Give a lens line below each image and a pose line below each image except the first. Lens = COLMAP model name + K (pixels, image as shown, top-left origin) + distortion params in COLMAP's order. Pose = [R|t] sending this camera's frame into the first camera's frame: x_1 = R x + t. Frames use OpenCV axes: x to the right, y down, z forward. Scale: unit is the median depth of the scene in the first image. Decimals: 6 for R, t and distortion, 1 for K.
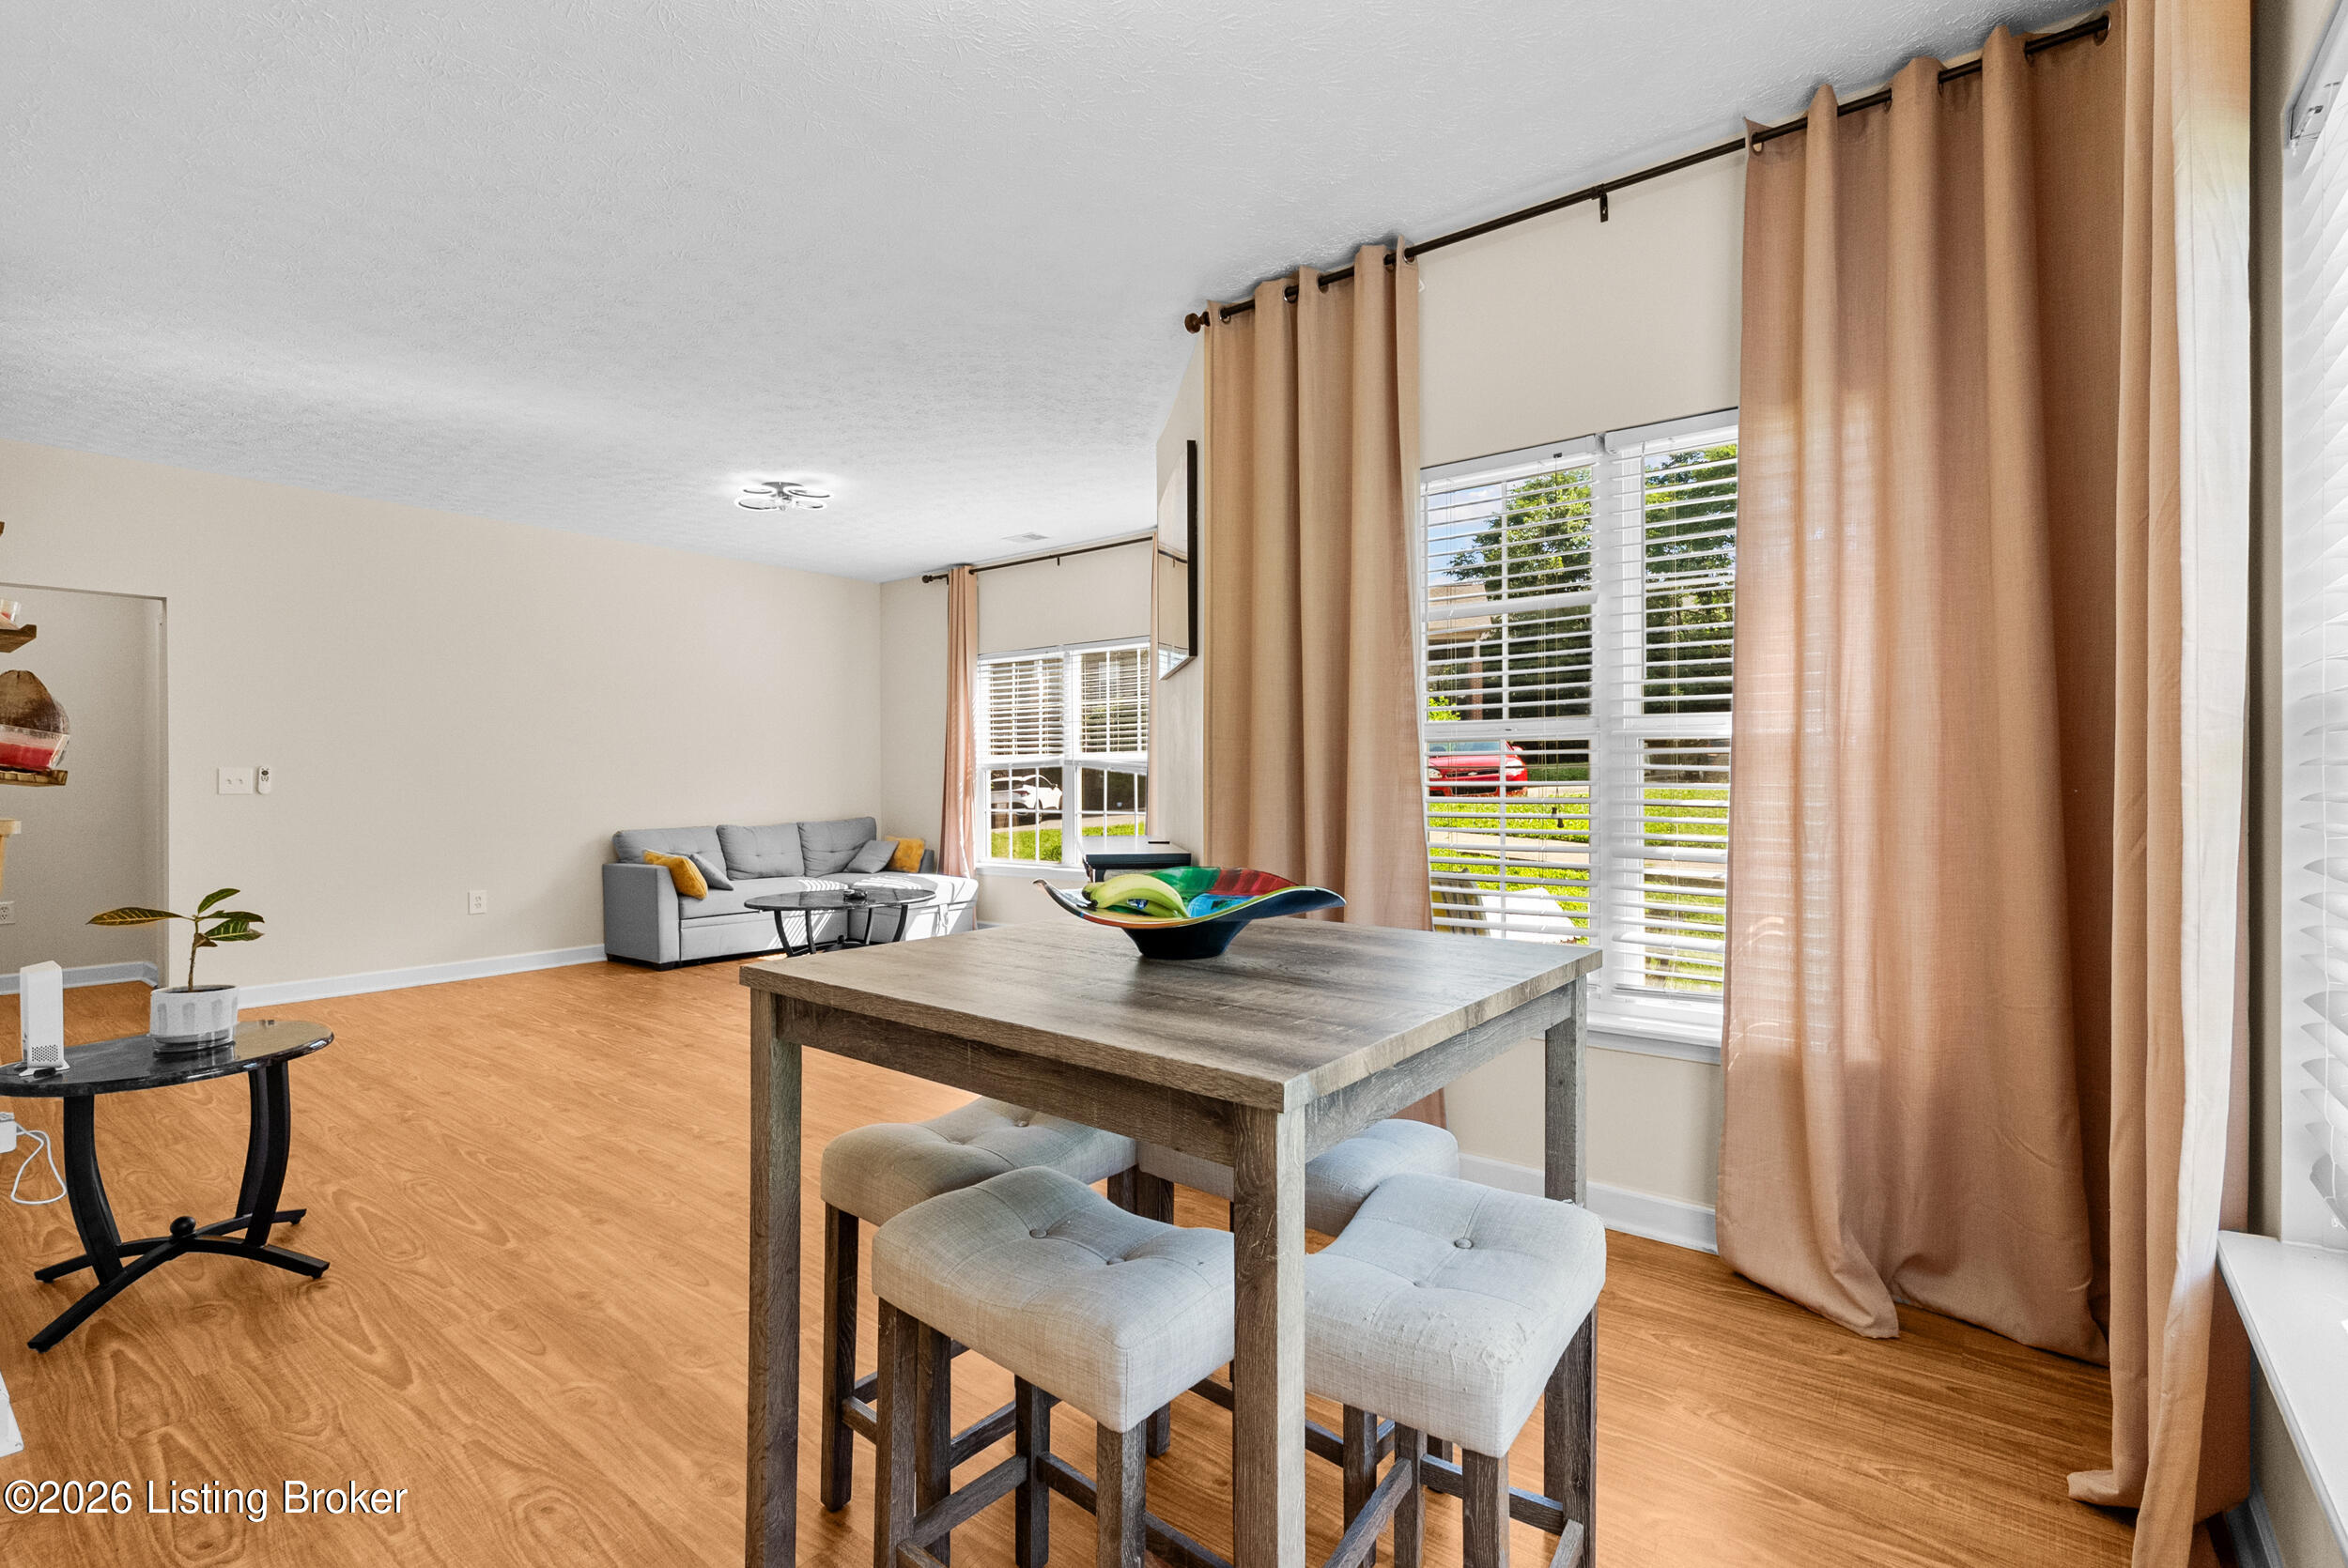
lens RADIAL K [[1065.9, 0, 1178.4], [0, 1065.9, 782.1], [0, 0, 1]] dist [-0.015150, 0.002077]
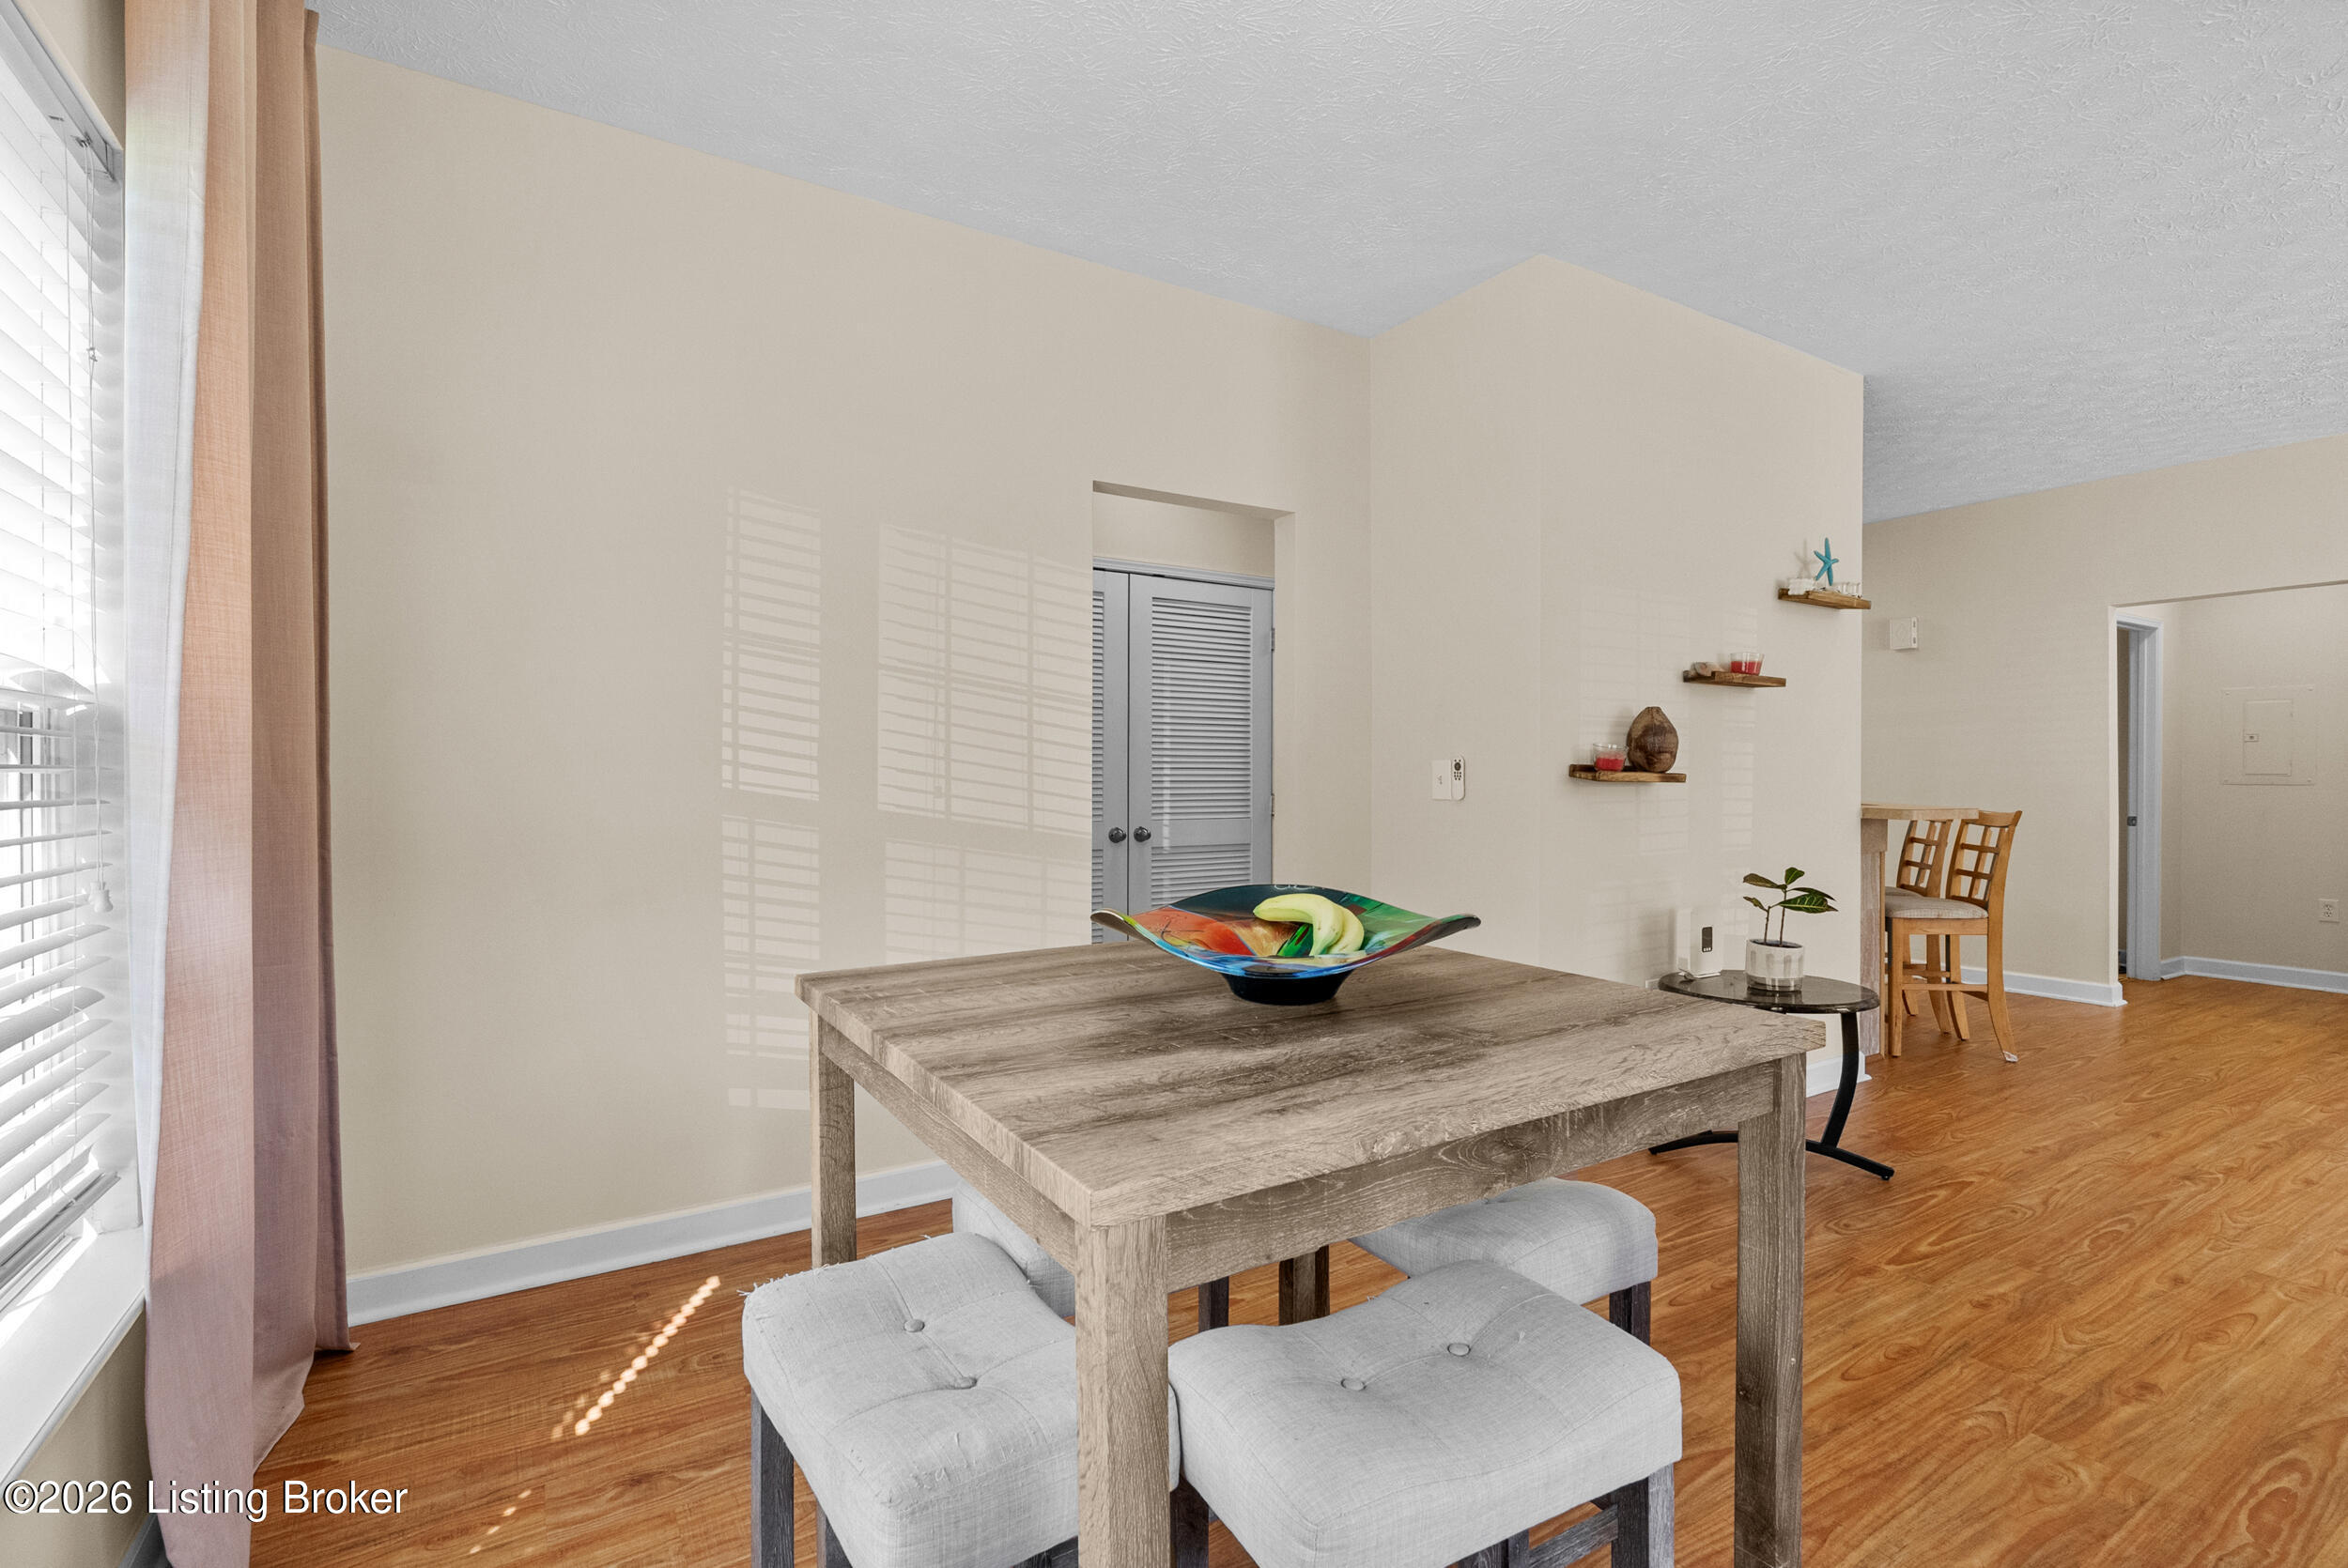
lens RADIAL K [[1065.9, 0, 1167.6], [0, 1065.9, 788.5], [0, 0, 1]] dist [-0.015150, 0.002077]
pose [[-0.376696, 0.012233, -0.926256, 0.408819], [-0.004173, 0.999880, 0.014903, -0.004262], [0.926328, 0.009479, -0.376600, 0.624676]]
